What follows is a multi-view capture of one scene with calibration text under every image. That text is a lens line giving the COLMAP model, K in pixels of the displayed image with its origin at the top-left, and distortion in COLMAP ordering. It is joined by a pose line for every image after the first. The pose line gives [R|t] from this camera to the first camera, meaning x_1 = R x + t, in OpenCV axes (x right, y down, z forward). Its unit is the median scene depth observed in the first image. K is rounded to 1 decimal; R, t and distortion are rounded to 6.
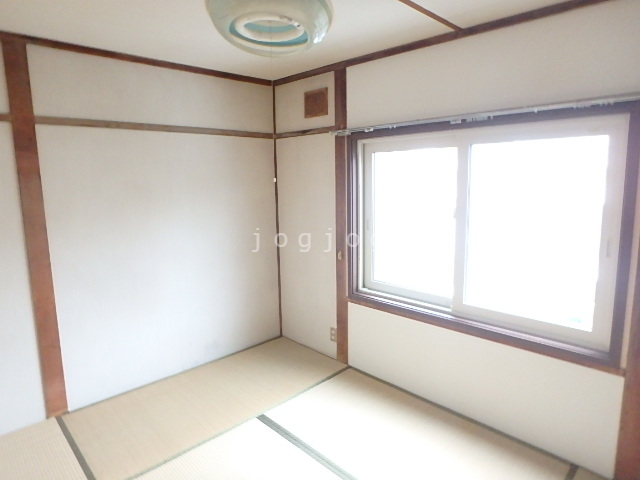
lens RADIAL K [[395.0, 0, 317.8], [0, 395.0, 234.7], [0, 0, 1]] dist [-0.041549, -0.004438]
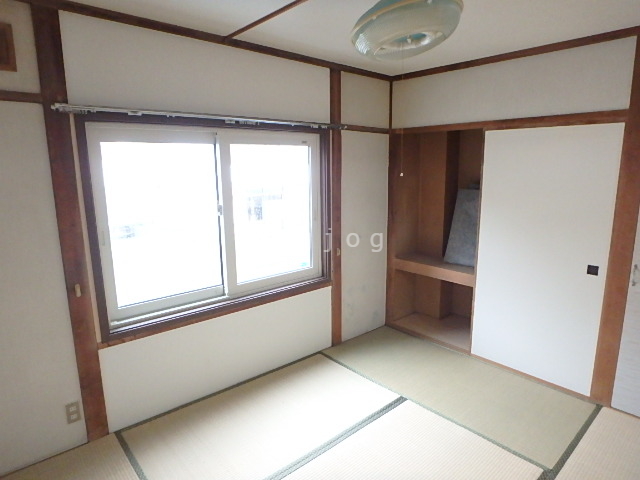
lens RADIAL K [[395.0, 0, 329.9], [0, 395.0, 246.7], [0, 0, 1]] dist [-0.041549, -0.004438]
pose [[0.029239, -0.171584, 0.984736, -0.666217], [0.157432, 0.973652, 0.164978, -0.072057], [-0.987097, 0.150205, 0.055481, 0.609174]]
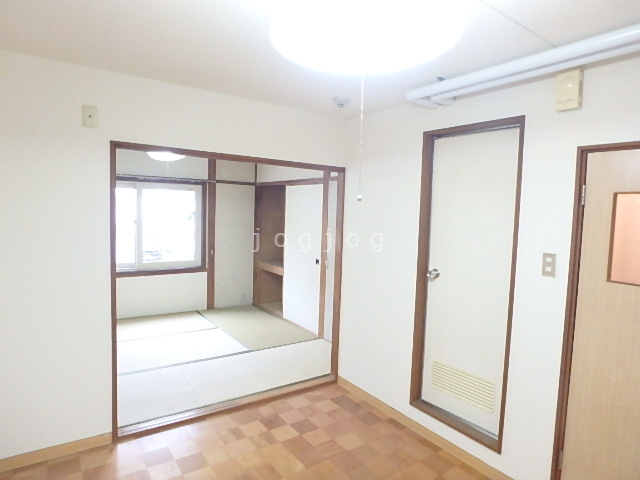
lens RADIAL K [[395.0, 0, 326.1], [0, 395.0, 242.1], [0, 0, 1]] dist [-0.041549, -0.004438]
pose [[0.135487, -0.045118, 0.989751, -1.485240], [0.111933, 0.993264, 0.029956, 0.108611], [-0.984436, 0.106727, 0.139625, -0.278343]]
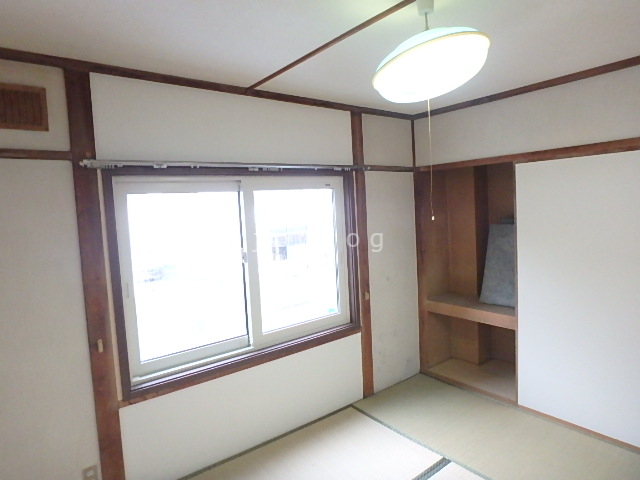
lens RADIAL K [[395.0, 0, 320.2], [0, 395.0, 235.7], [0, 0, 1]] dist [-0.041549, -0.004438]
pose [[0.110356, -0.051538, 0.992555, -0.622900], [0.197795, 0.979818, 0.028885, -0.085580], [-0.974012, 0.193135, 0.118323, 0.615817]]
